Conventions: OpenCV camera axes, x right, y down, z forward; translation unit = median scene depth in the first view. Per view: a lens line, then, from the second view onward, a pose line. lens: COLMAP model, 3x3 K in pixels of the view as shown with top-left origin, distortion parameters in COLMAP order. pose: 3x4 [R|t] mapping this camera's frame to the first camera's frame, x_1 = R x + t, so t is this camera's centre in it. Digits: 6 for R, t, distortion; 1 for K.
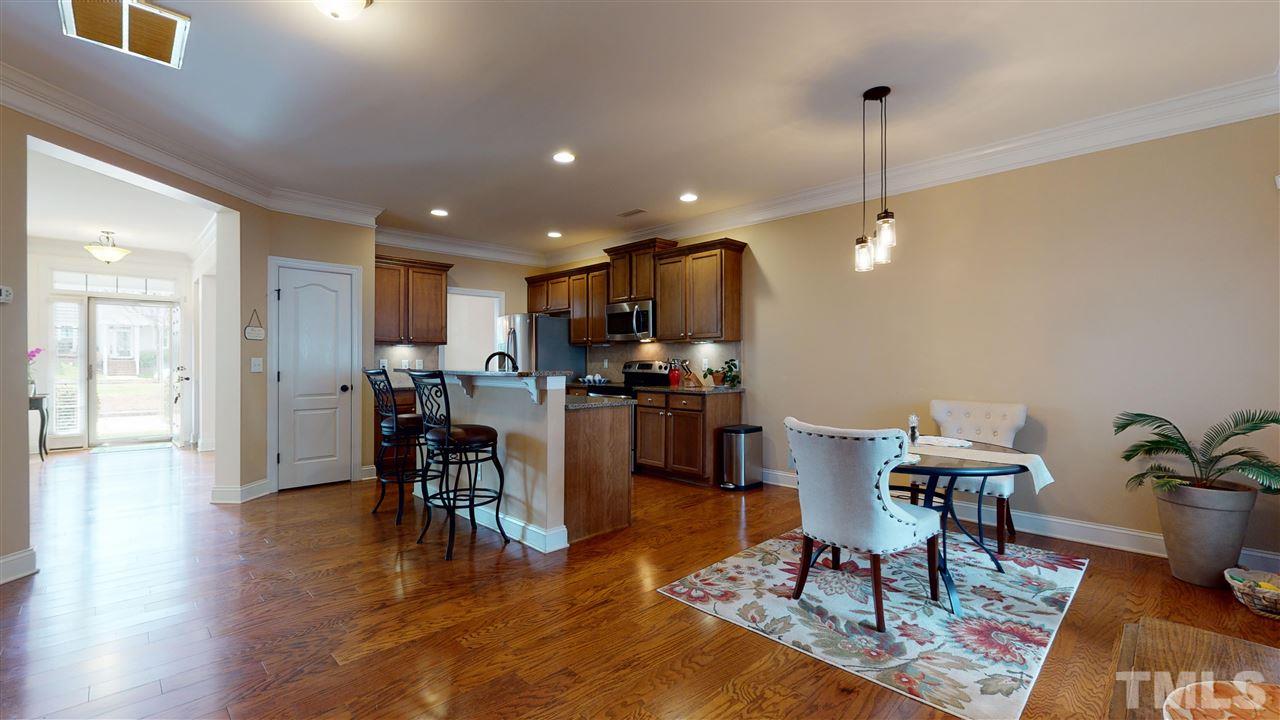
lens RADIAL K [[529.7, 0, 638.0], [0, 529.7, 357.0], [0, 0, 1]] dist [-0.002770, -0.000014]
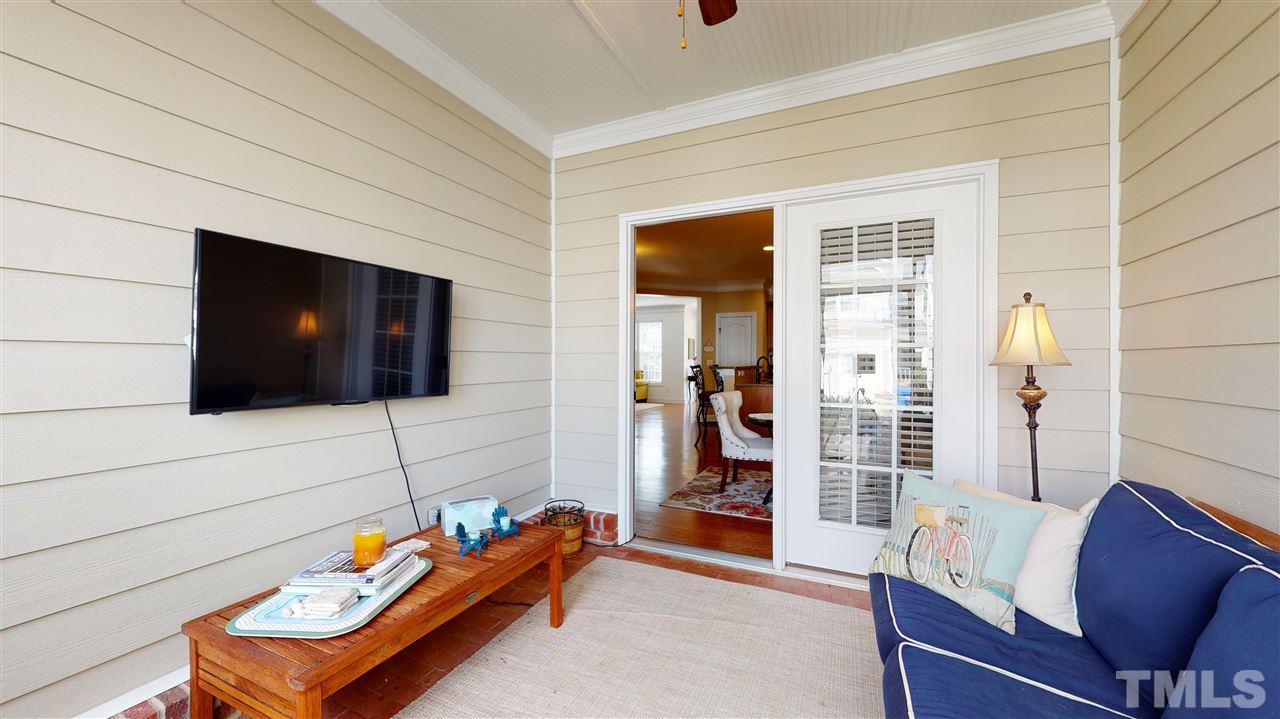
lens RADIAL K [[471.0, 0, 643.0], [0, 471.0, 358.6], [0, 0, 1]] dist [-0.001501, 0.000891]
pose [[0.344735, -0.003847, -0.938692, 0.939241], [0.003025, 0.999991, -0.002987, 0.000844], [0.938695, -0.001810, 0.344743, 0.038376]]
